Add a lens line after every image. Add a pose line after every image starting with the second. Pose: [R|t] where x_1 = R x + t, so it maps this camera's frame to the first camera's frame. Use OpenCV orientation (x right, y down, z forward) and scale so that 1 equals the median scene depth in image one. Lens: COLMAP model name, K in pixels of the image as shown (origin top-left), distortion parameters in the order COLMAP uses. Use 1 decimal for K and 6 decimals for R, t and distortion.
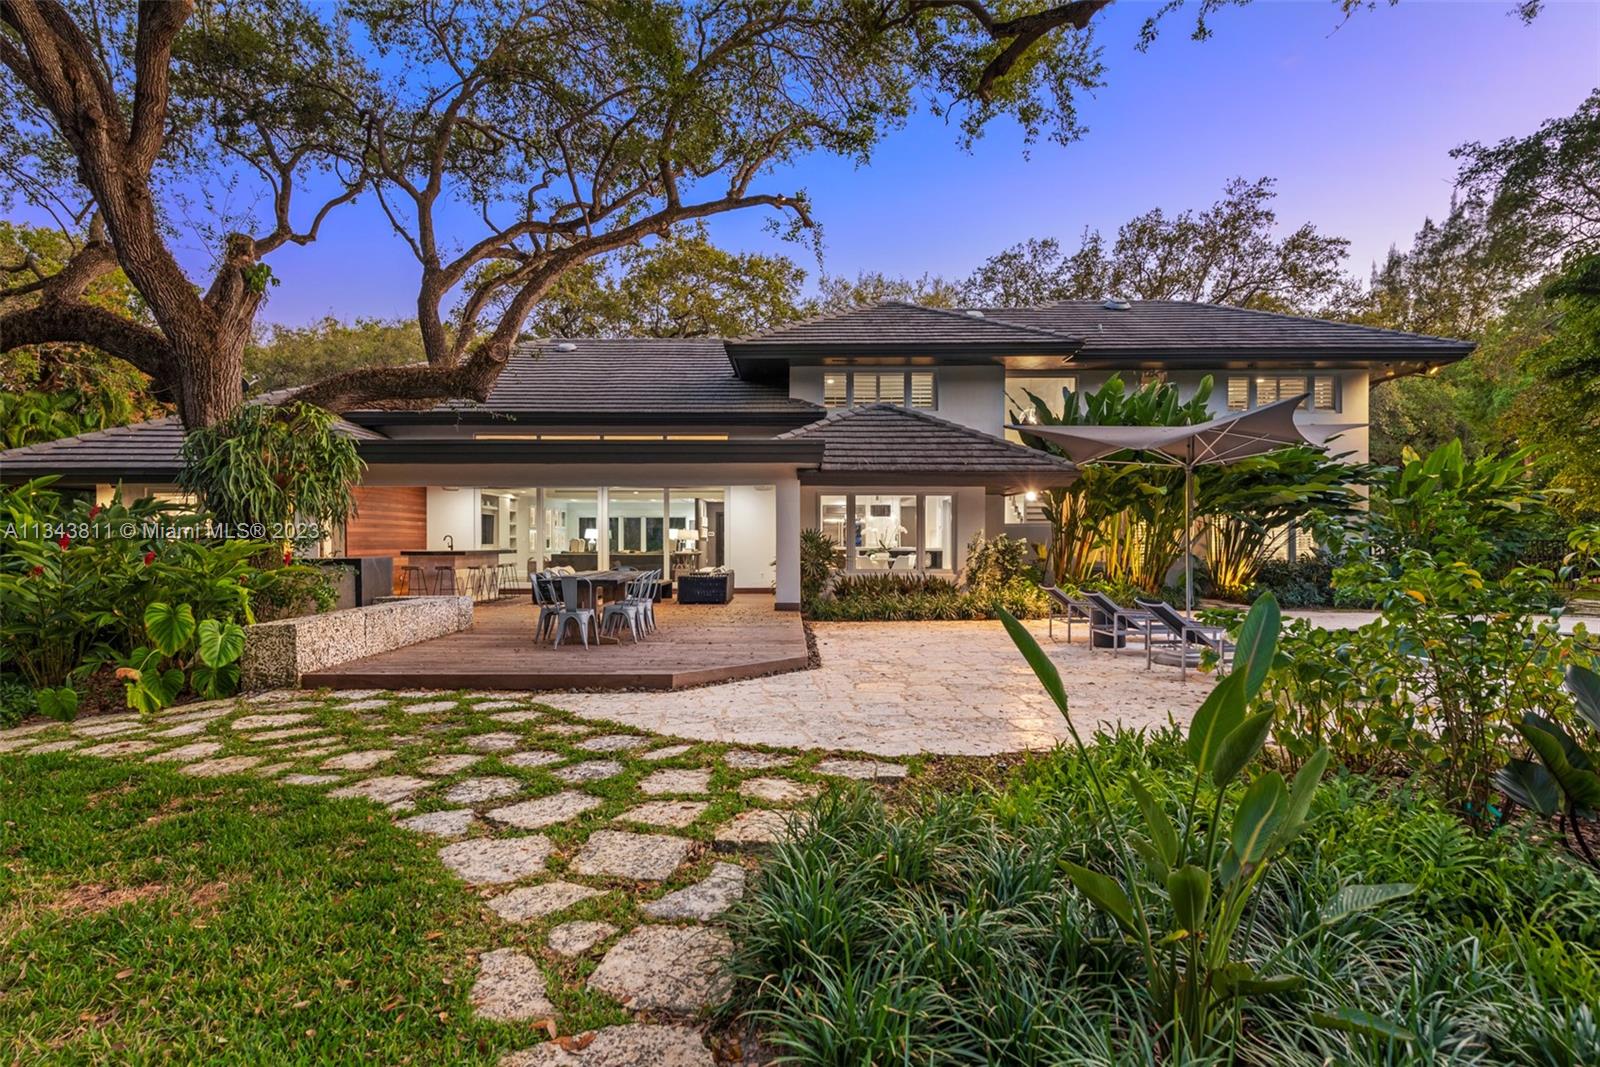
lens RADIAL K [[842.9, 0, 800.0], [0, 842.9, 533.5], [0, 0, 1]] dist [0.001330, 0.000593]
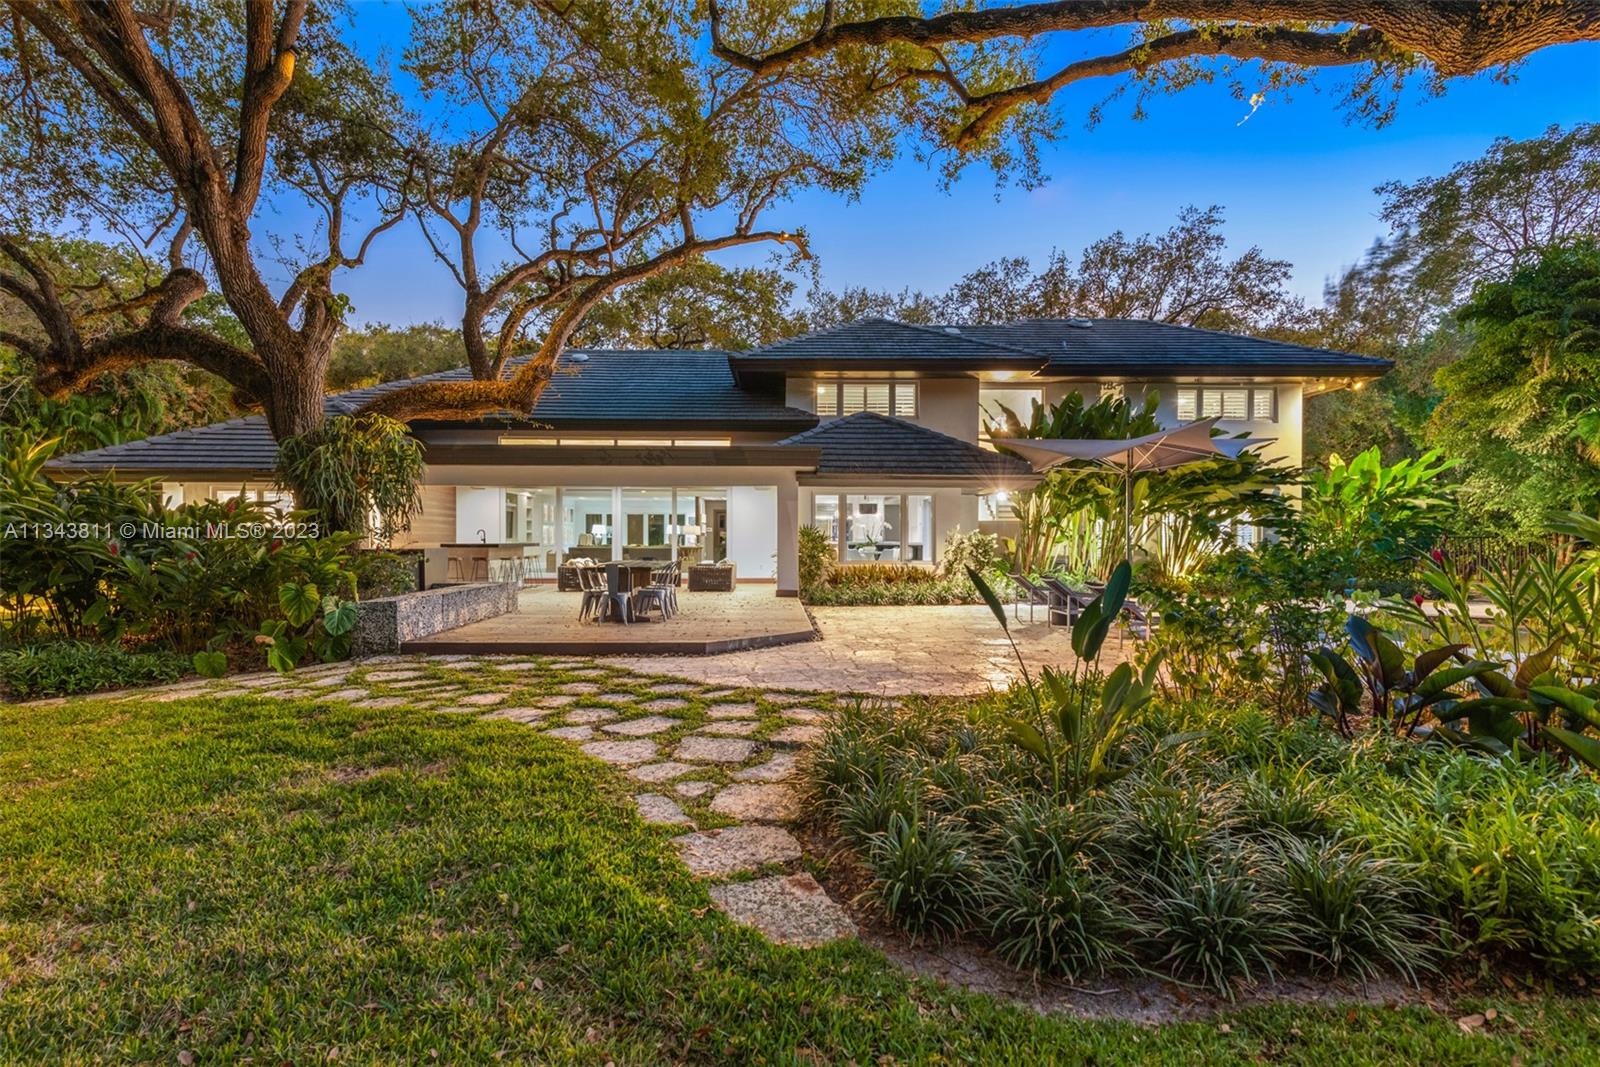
lens RADIAL K [[881.2, 0, 800.0], [0, 881.2, 533.5], [0, 0, 1]] dist [0.000331, 0.000305]
pose [[0.999390, 0.002191, 0.034865, -0.037022], [-0.002264, 0.999995, 0.002065, 0.003745], [-0.034860, -0.002143, 0.999390, -0.172861]]
